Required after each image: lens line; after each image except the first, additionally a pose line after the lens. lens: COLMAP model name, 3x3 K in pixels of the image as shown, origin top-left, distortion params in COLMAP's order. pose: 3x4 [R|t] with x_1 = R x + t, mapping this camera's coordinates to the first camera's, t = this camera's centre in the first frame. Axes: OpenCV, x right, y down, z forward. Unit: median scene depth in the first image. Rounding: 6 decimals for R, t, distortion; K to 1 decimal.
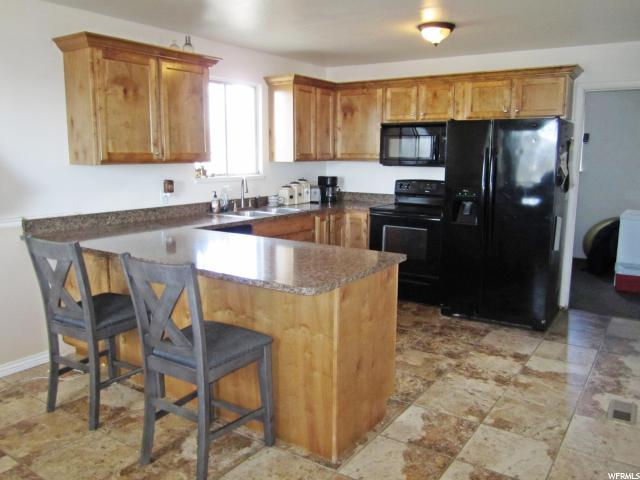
lens RADIAL K [[537.0, 0, 320.0], [0, 537.0, 240.0], [0, 0, 1]] dist [-0.055532, 0.009120]
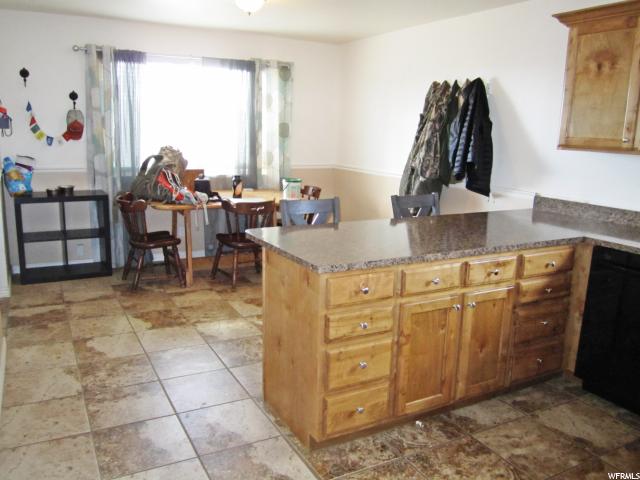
lens RADIAL K [[537.0, 0, 320.0], [0, 537.0, 240.0], [0, 0, 1]] dist [-0.055532, 0.009120]
pose [[-0.469465, 0.154319, -0.869361, 0.637274], [-0.178610, 0.947655, 0.264668, -0.158267], [0.864697, 0.279529, -0.417327, 1.045283]]
